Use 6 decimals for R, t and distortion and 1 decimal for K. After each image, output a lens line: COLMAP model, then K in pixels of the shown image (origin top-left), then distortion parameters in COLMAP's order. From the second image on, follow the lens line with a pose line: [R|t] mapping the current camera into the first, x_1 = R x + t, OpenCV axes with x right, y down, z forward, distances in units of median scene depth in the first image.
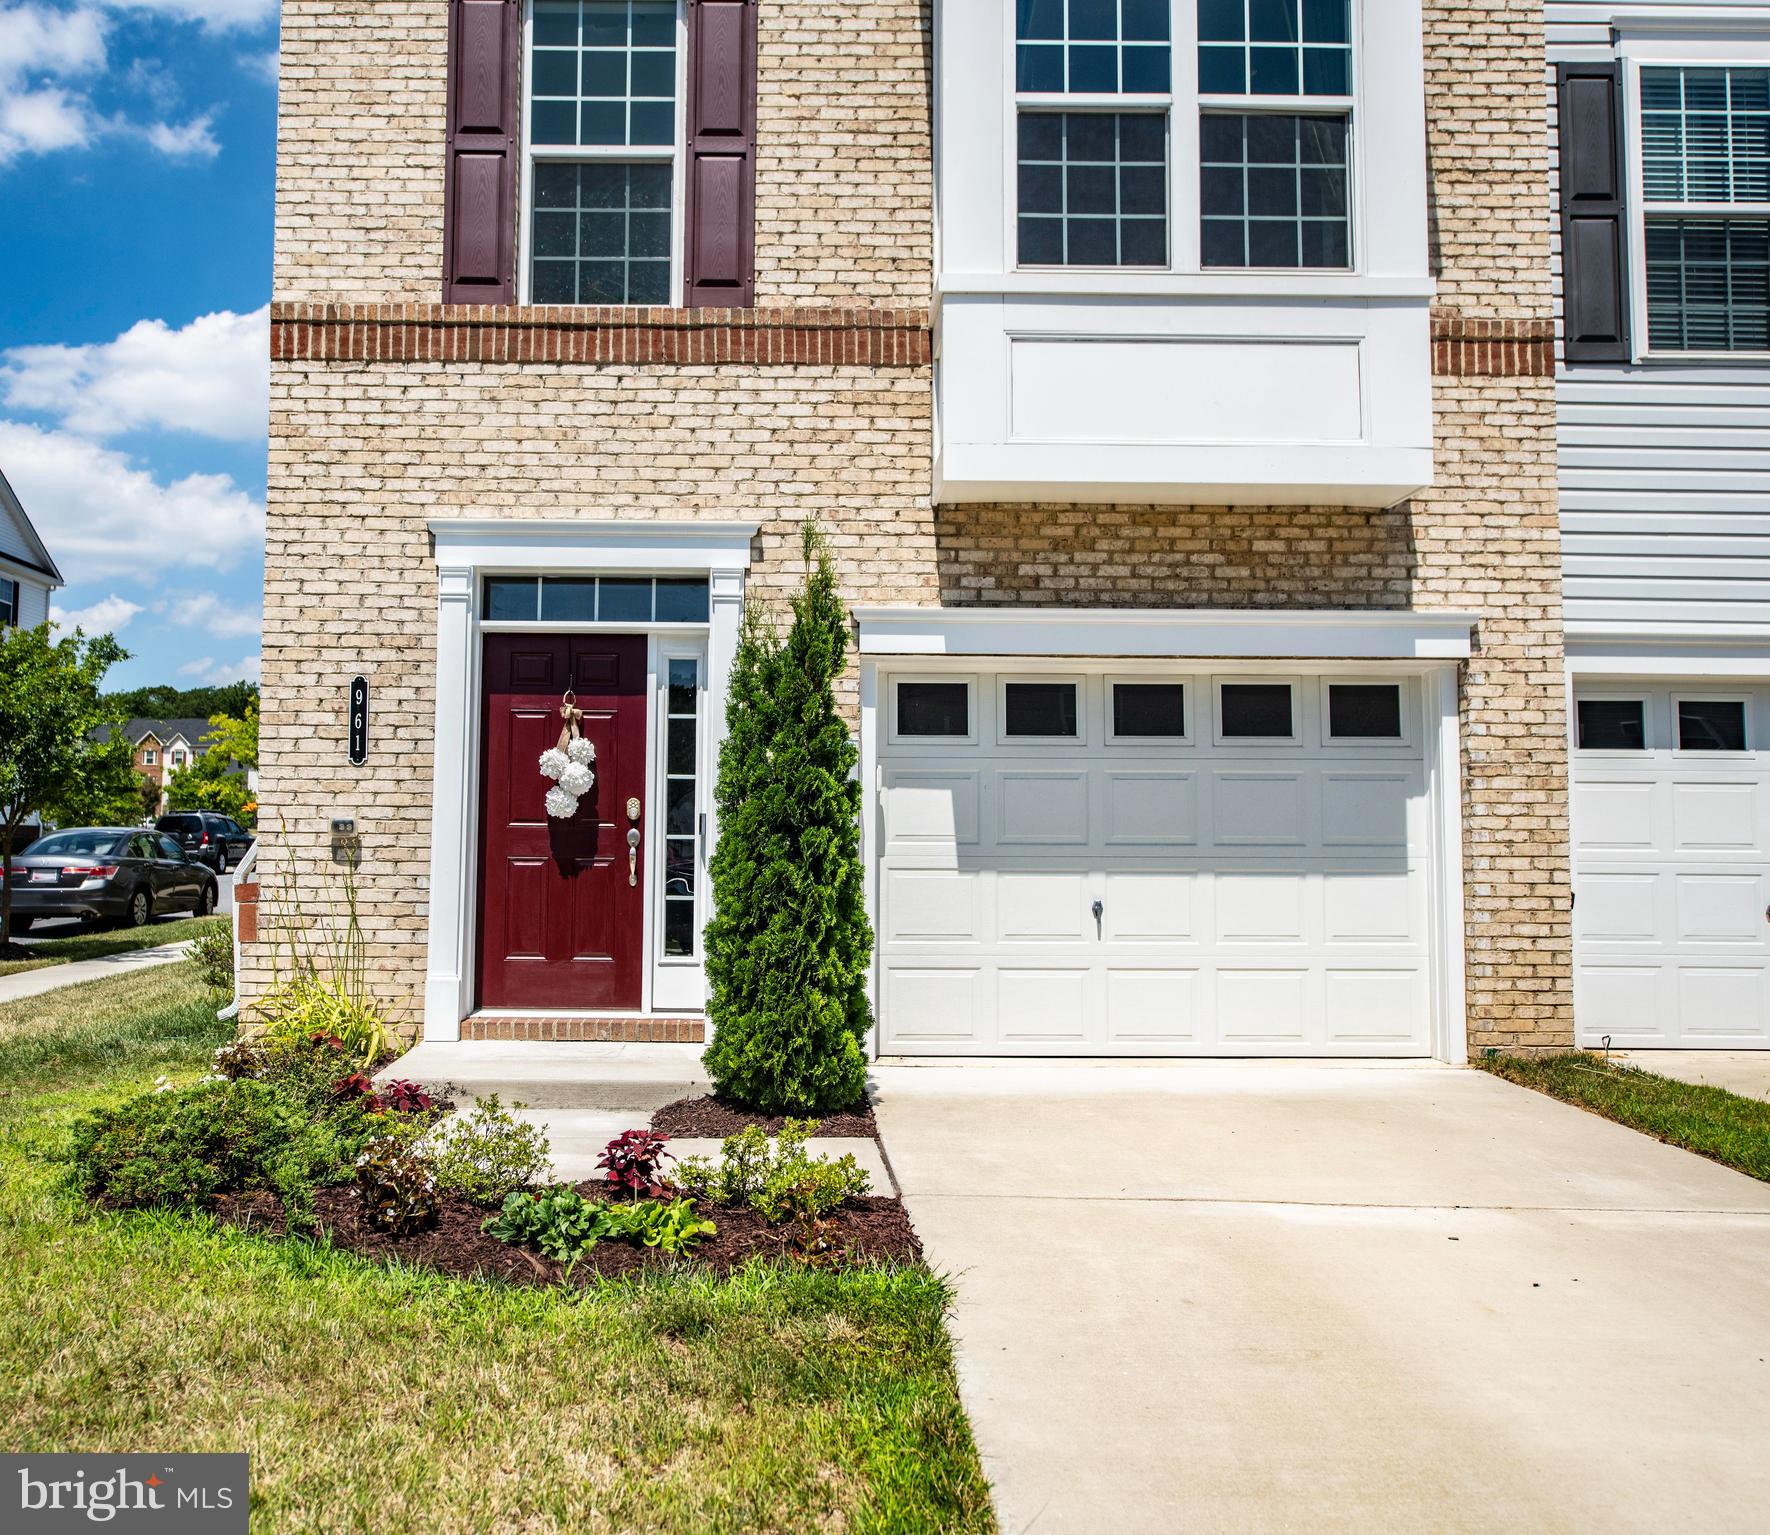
lens RADIAL K [[1522.1, 0, 752.2], [0, 1522.1, 748.7], [0, 0, 1]] dist [0.002875, -0.000788]
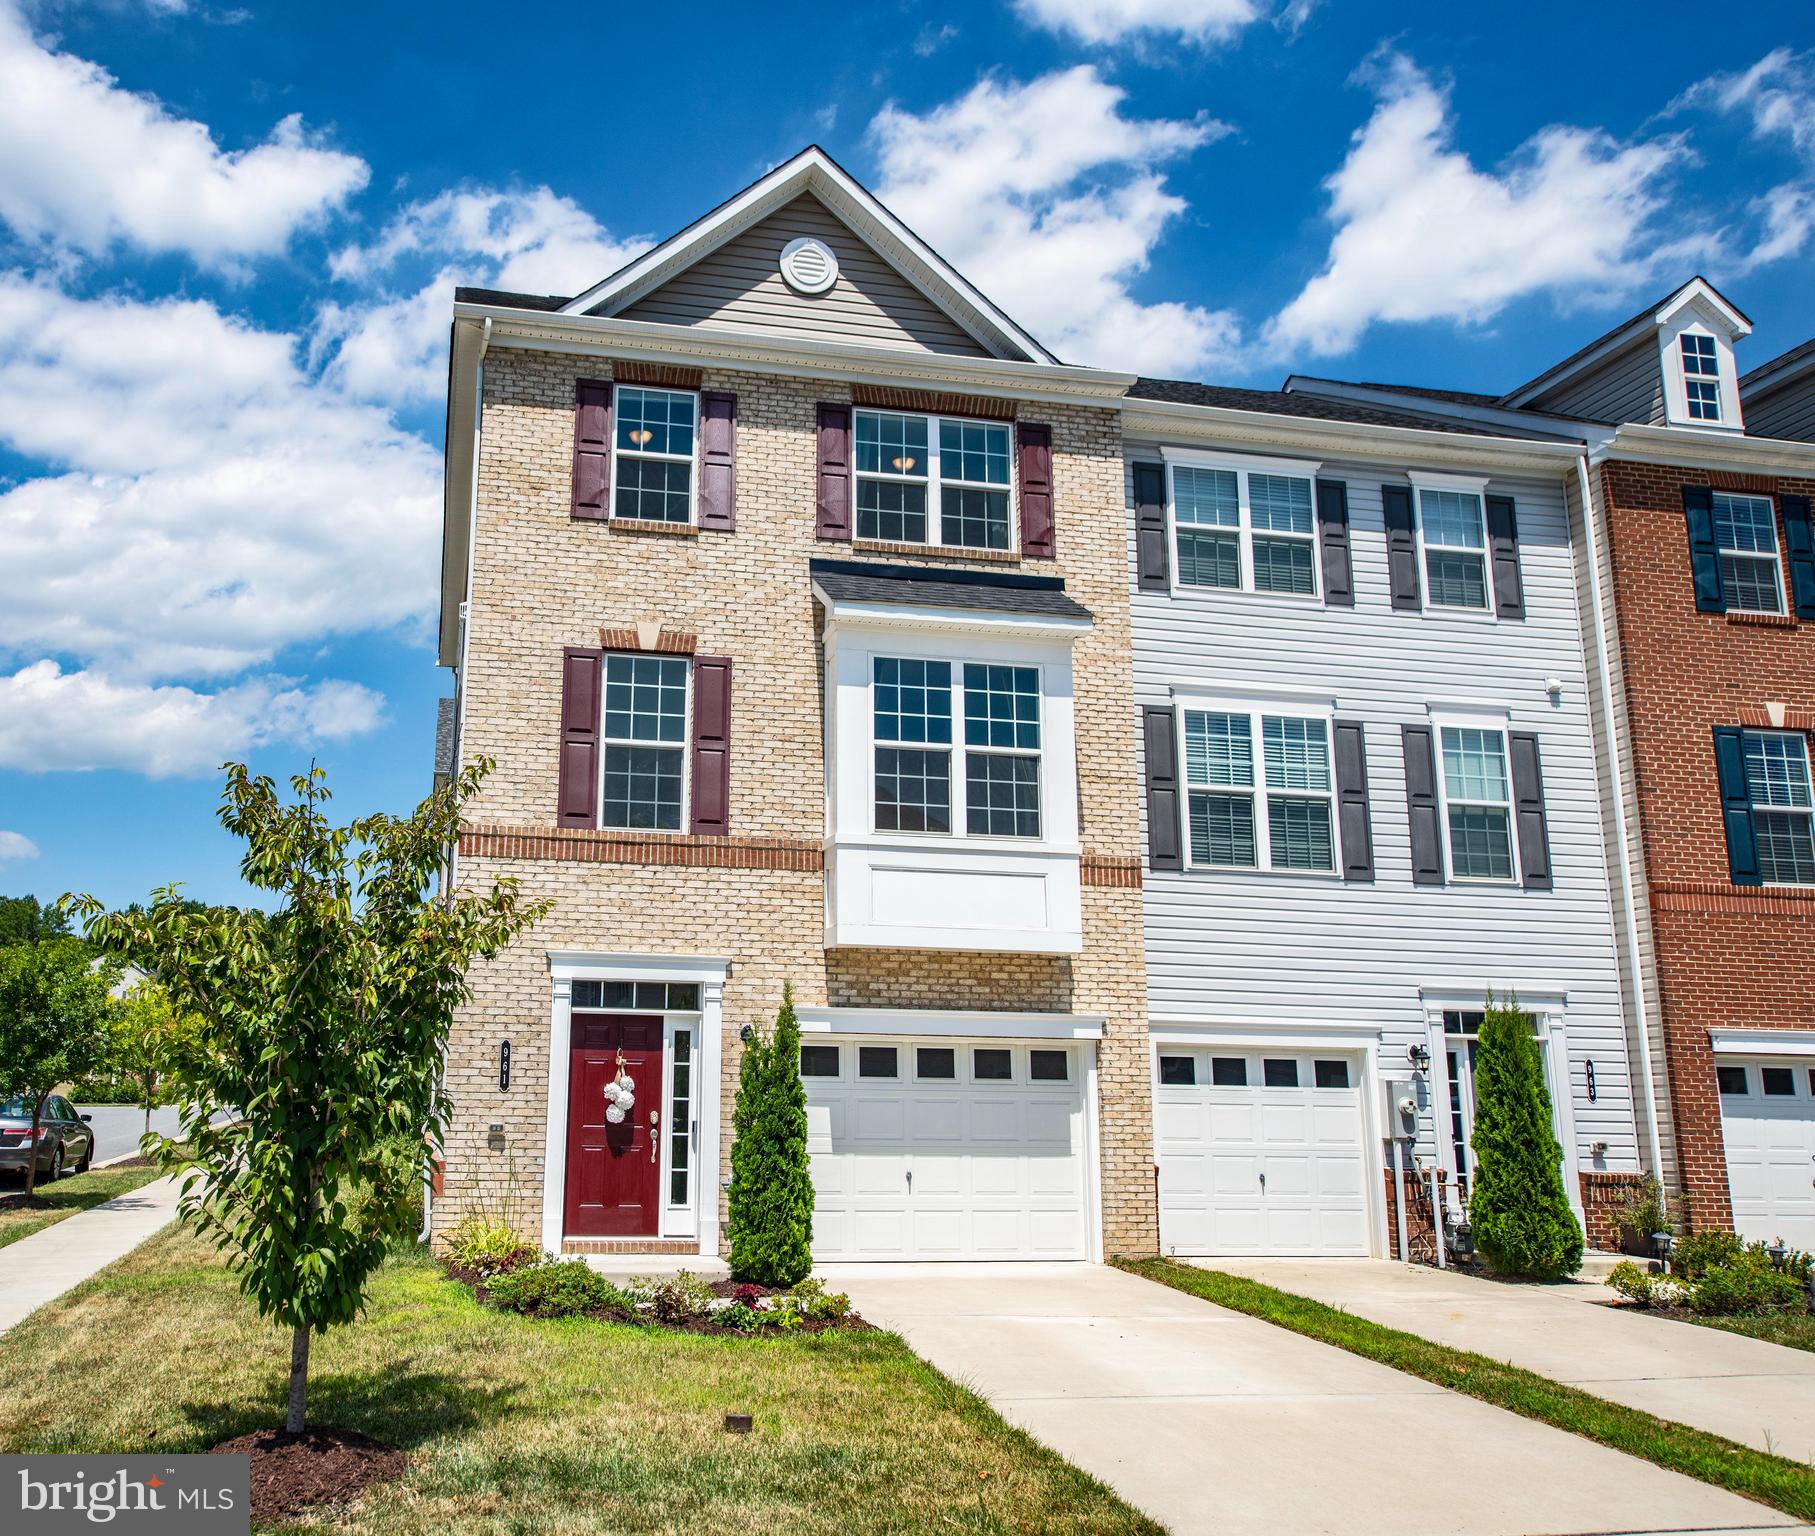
lens RADIAL K [[1548.4, 0, 709.2], [0, 1548.4, 764.7], [0, 0, 1]] dist [0.002951, -0.012054]
pose [[0.983771, 0.046671, 0.173251, -0.346677], [-0.021813, 0.989526, -0.142699, -0.110296], [-0.178096, 0.136604, 0.974485, -0.809022]]
